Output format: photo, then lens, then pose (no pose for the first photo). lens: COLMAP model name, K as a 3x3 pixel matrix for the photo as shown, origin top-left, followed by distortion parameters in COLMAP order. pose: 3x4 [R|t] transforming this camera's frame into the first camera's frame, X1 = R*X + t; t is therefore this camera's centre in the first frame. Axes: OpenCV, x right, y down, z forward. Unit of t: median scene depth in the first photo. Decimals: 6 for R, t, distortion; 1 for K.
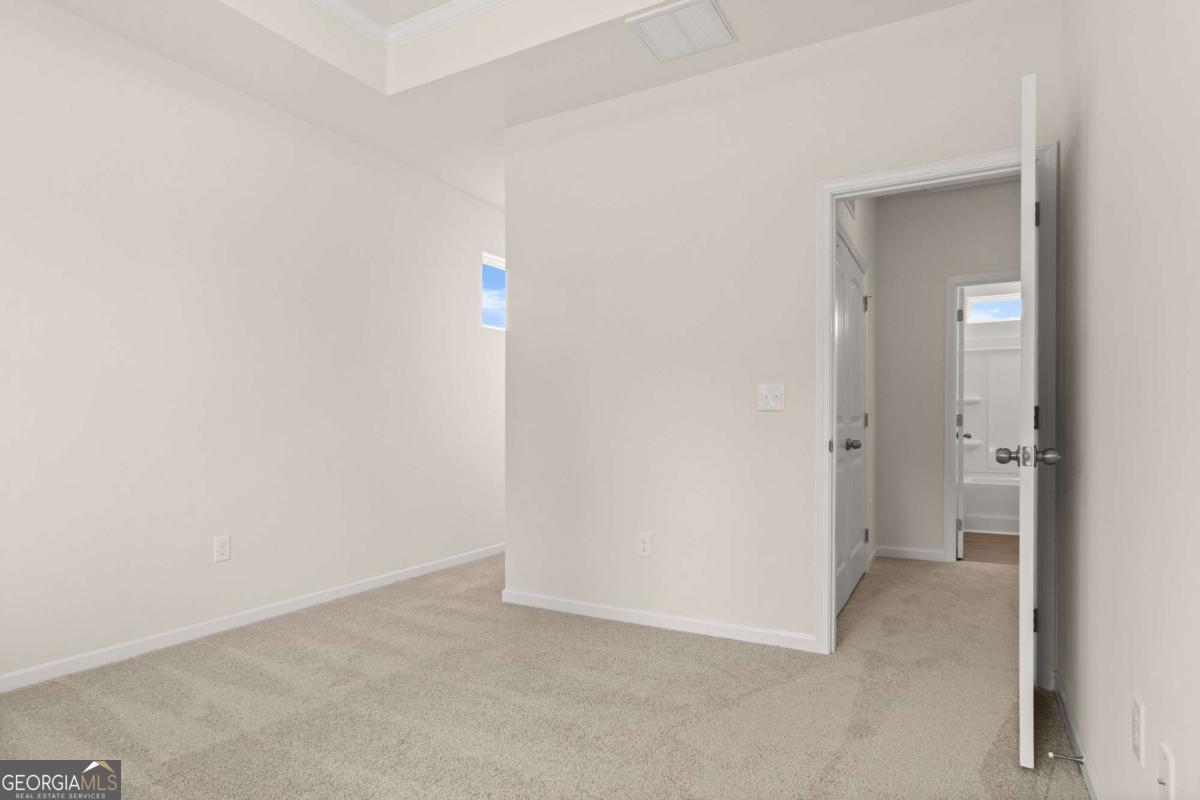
lens RADIAL K [[645.1, 0, 575.1], [0, 645.1, 419.3], [0, 0, 1]] dist [-0.023196, 0.006037]
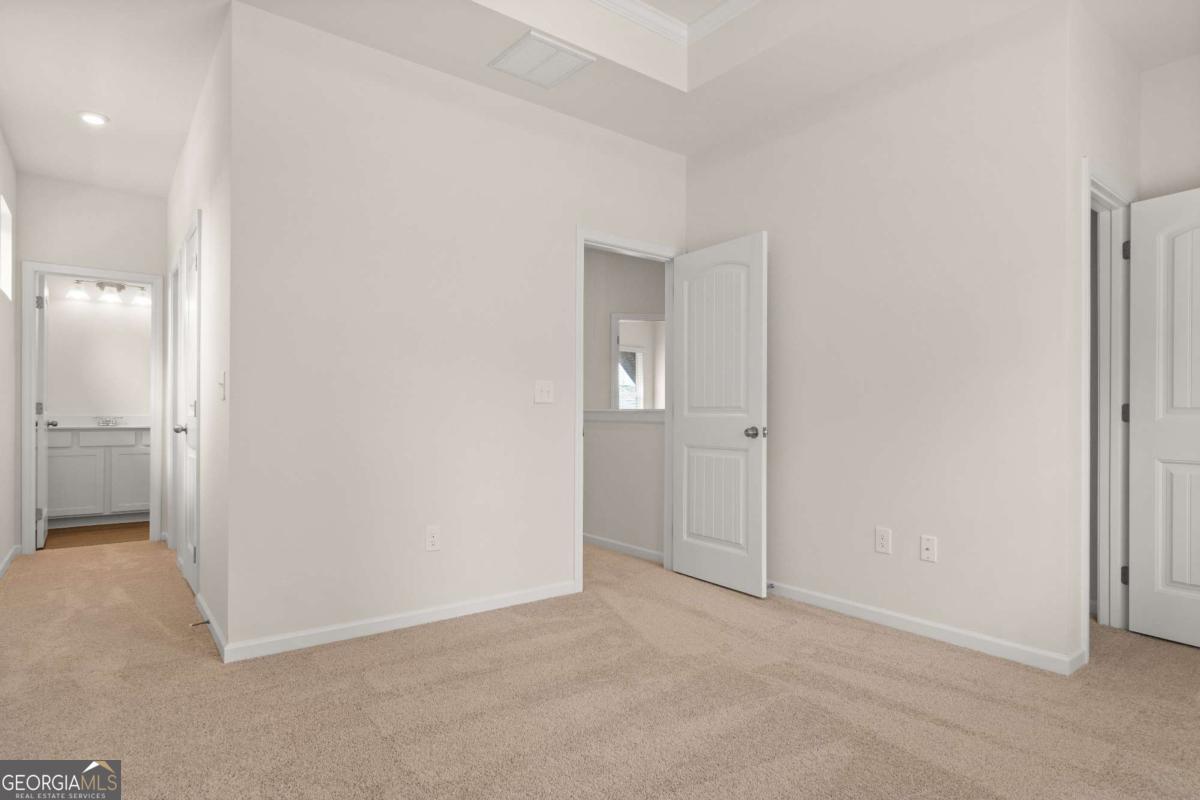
lens RADIAL K [[645.1, 0, 607.3], [0, 645.1, 401.6], [0, 0, 1]] dist [-0.023196, 0.006037]
pose [[0.381817, 0.014267, 0.924128, -0.786959], [-0.011691, 0.999875, -0.010606, -0.004799], [-0.924164, -0.006754, 0.381937, 0.448794]]
